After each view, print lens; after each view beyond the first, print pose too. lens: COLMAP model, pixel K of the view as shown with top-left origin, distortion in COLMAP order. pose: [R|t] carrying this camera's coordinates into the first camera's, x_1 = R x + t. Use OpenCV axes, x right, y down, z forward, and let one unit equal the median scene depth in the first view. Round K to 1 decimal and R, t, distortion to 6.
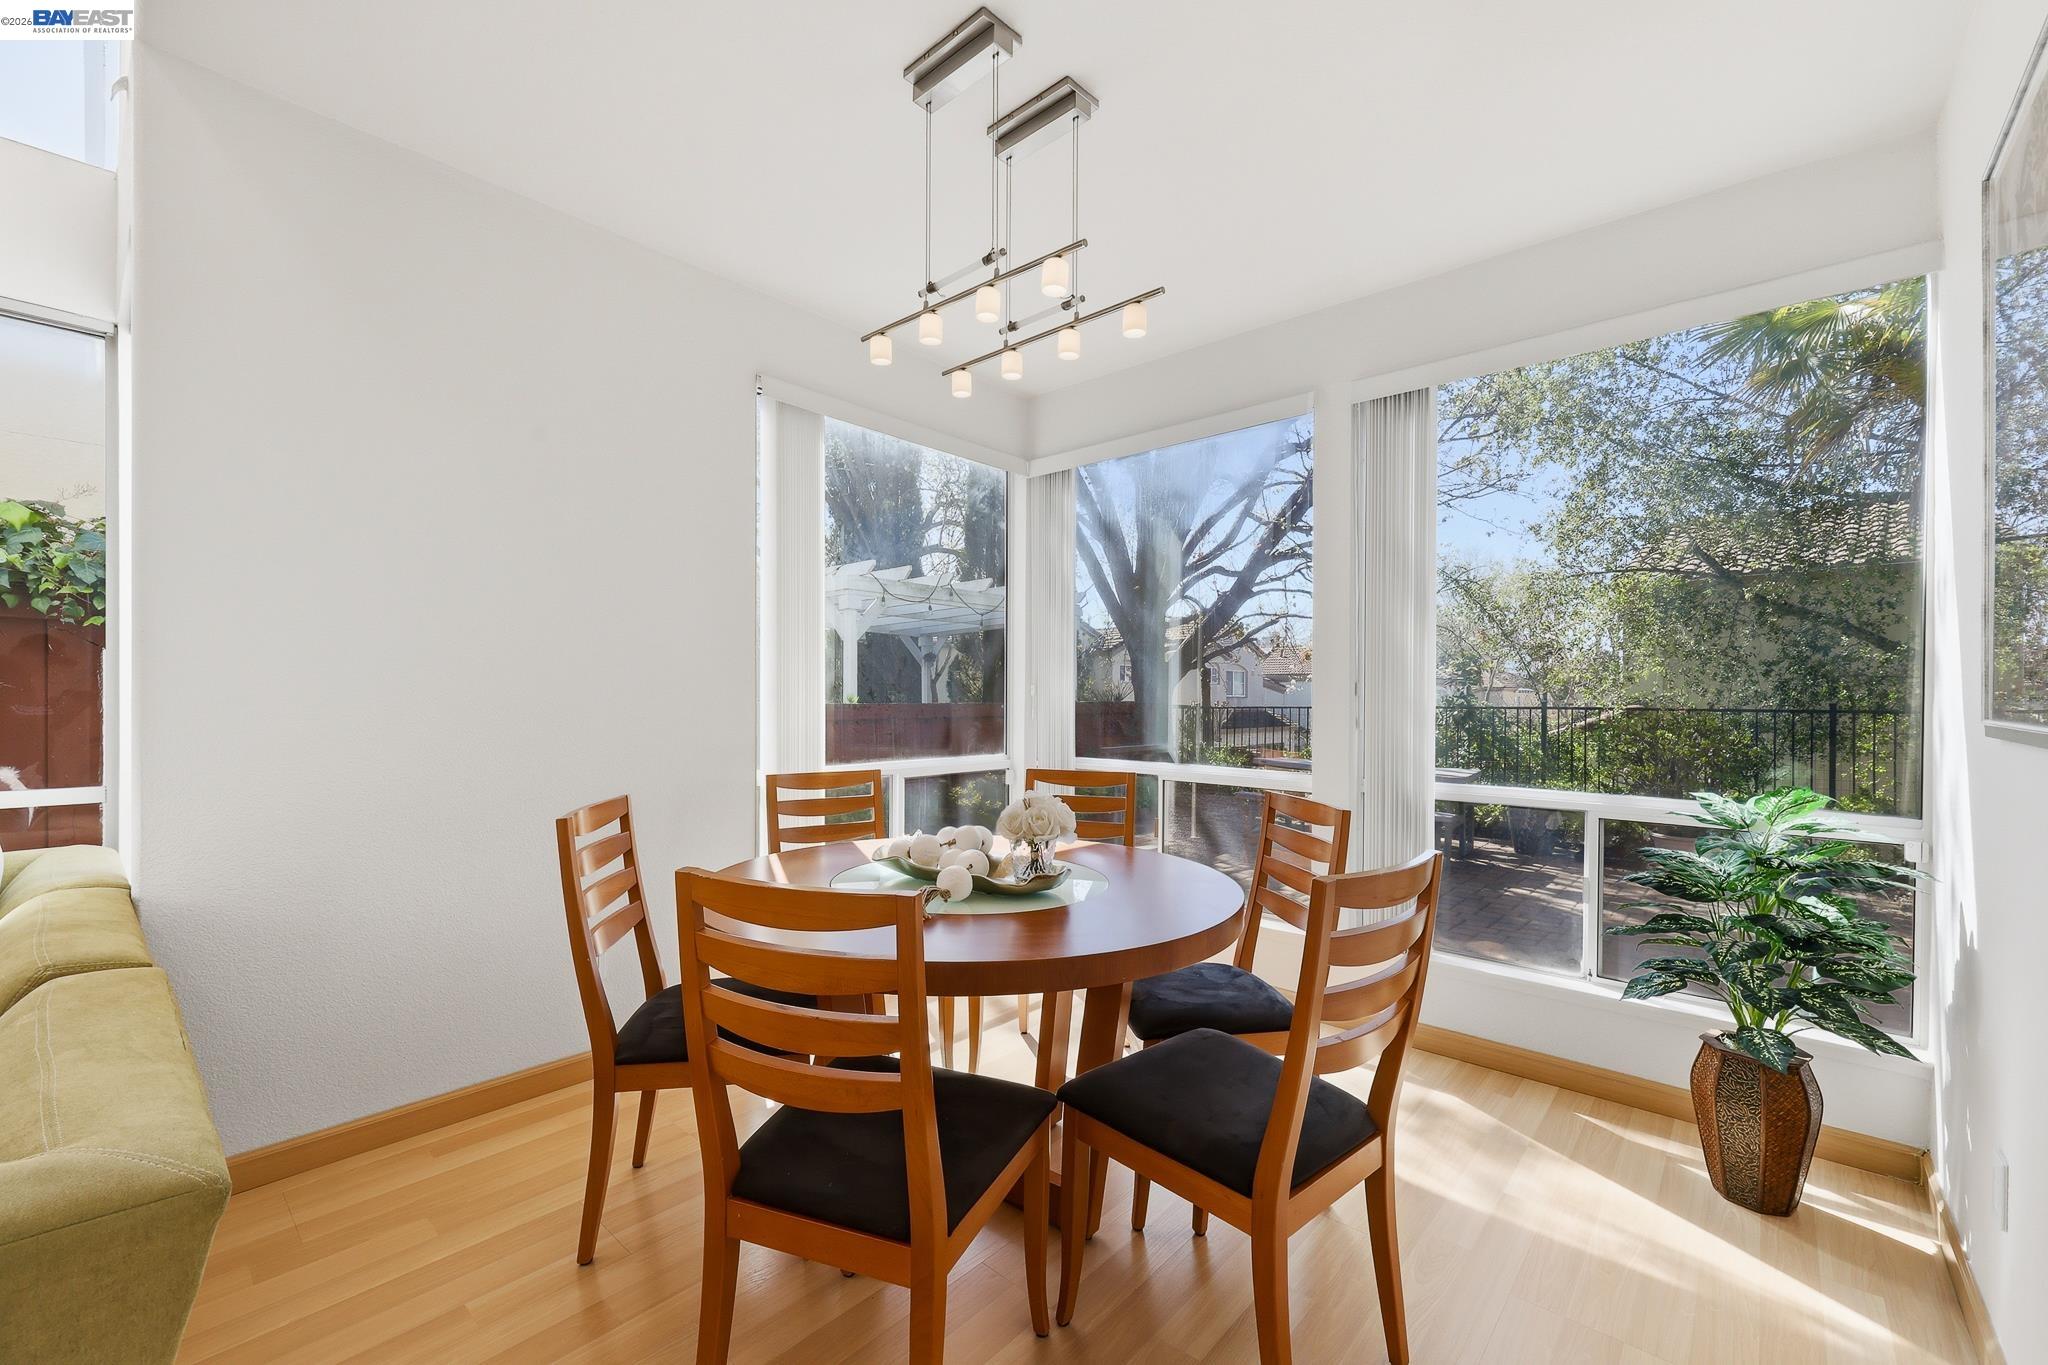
lens RADIAL K [[838.9, 0, 1020.7], [0, 838.9, 706.7], [0, 0, 1]] dist [0.001170, -0.000004]
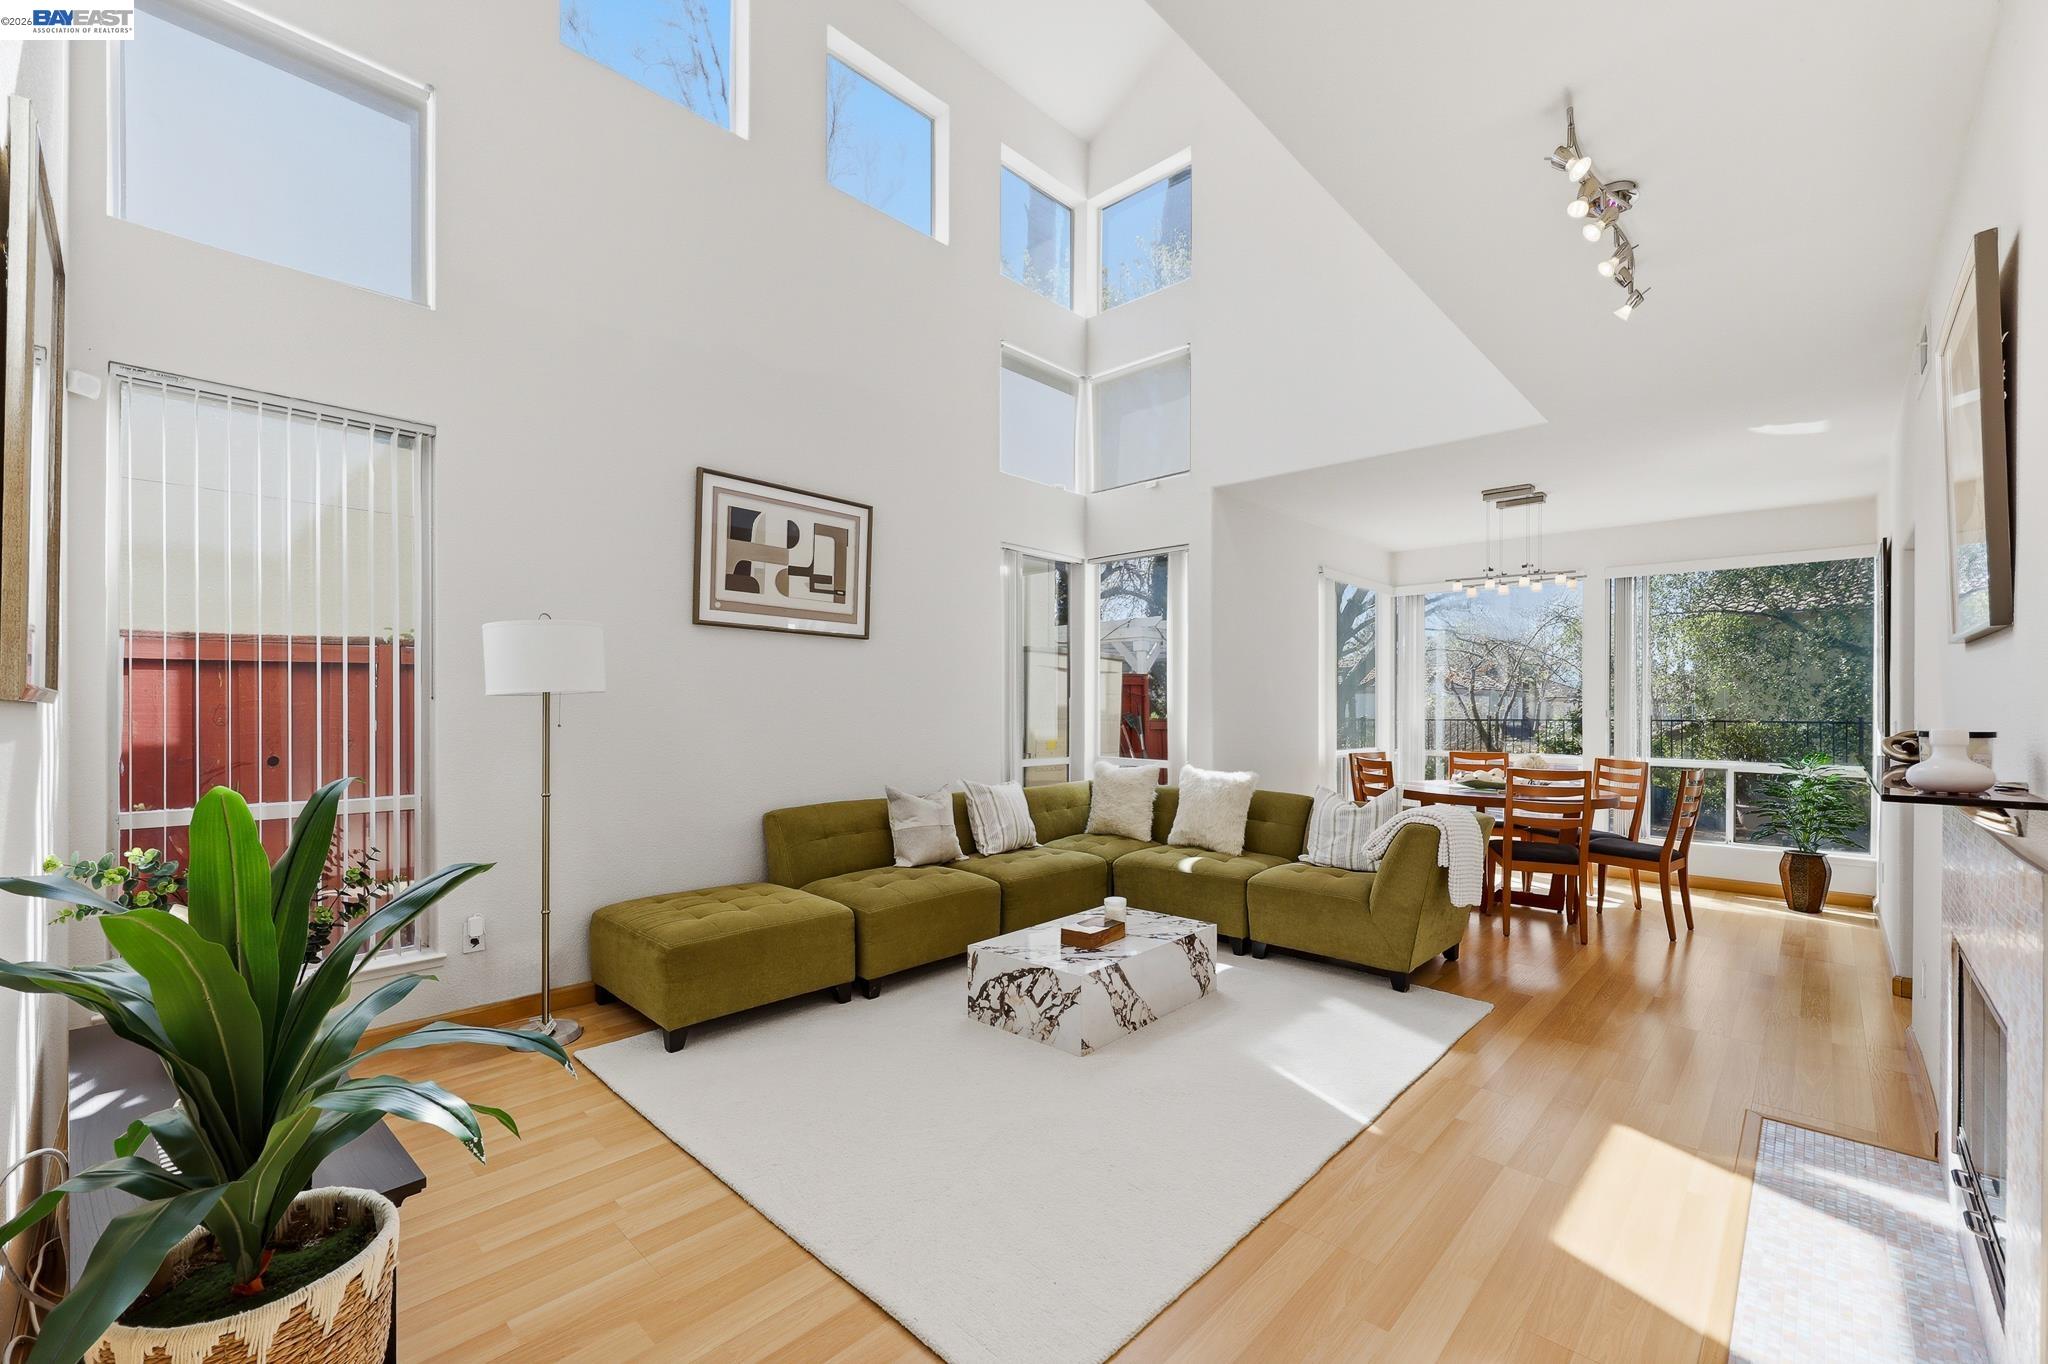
lens RADIAL K [[838.9, 0, 1020.7], [0, 838.9, 706.2], [0, 0, 1]] dist [0.001170, -0.000004]
pose [[0.999352, -0.004706, -0.035685, -1.096951], [0.004204, 0.999891, -0.014139, -0.015963], [0.035748, 0.013980, 0.999263, -1.267403]]
